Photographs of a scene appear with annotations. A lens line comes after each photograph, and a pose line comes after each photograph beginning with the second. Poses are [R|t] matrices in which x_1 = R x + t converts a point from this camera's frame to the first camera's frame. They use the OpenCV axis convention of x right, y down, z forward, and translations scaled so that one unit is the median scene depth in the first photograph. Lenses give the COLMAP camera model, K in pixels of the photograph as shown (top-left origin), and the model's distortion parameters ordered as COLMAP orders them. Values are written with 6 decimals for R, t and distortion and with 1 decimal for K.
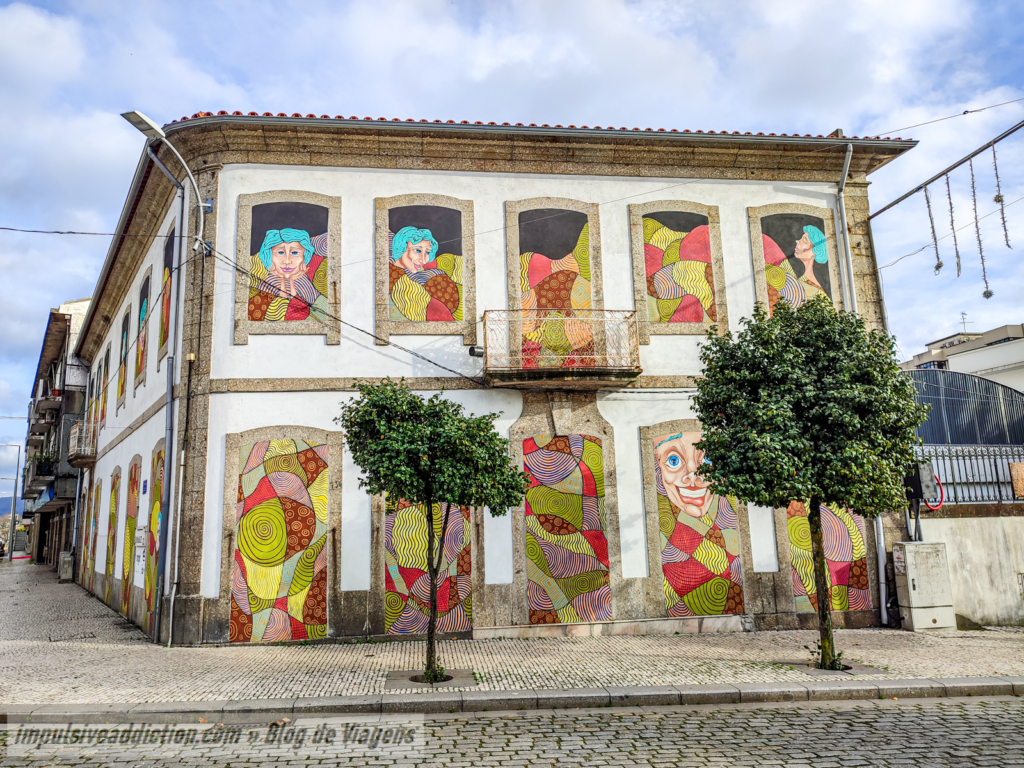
lens RADIAL K [[744.1, 0, 512.0], [0, 744.1, 384.0], [0, 0, 1]] dist [0.058087, -0.097878]
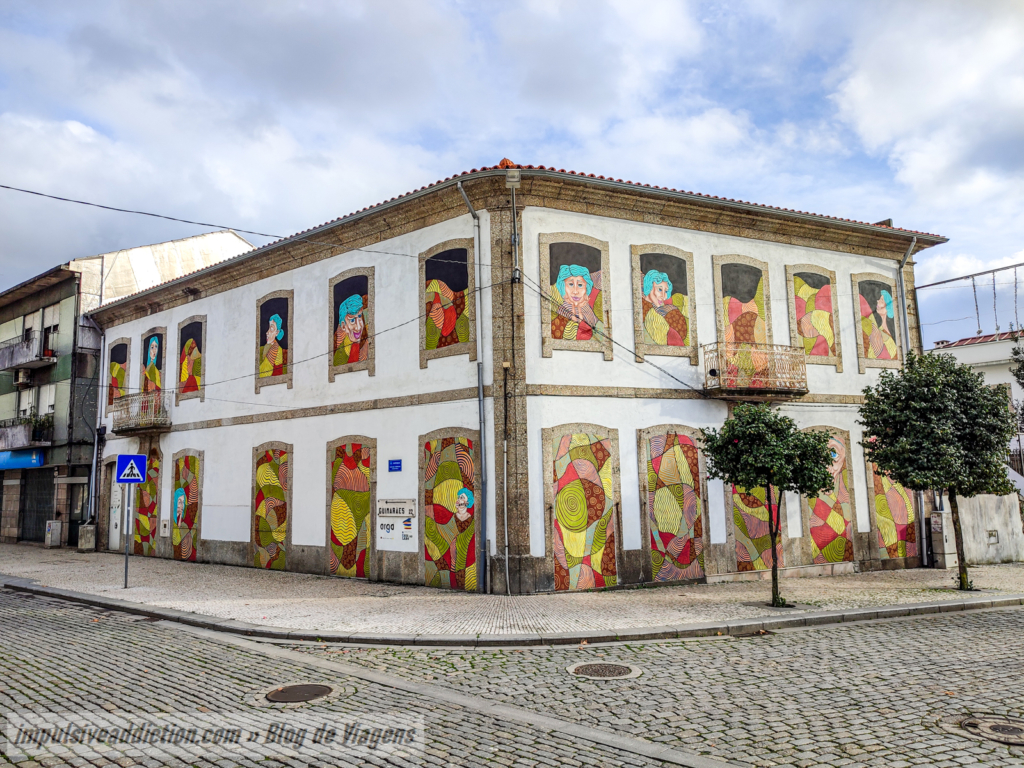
lens RADIAL K [[744.1, 0, 512.0], [0, 744.1, 384.0], [0, 0, 1]] dist [0.058087, -0.097878]
pose [[0.951435, 0.047026, 0.304237, -0.774671], [-0.061998, 0.997285, 0.039734, -0.052277], [-0.301543, -0.056666, 0.951767, -0.166491]]
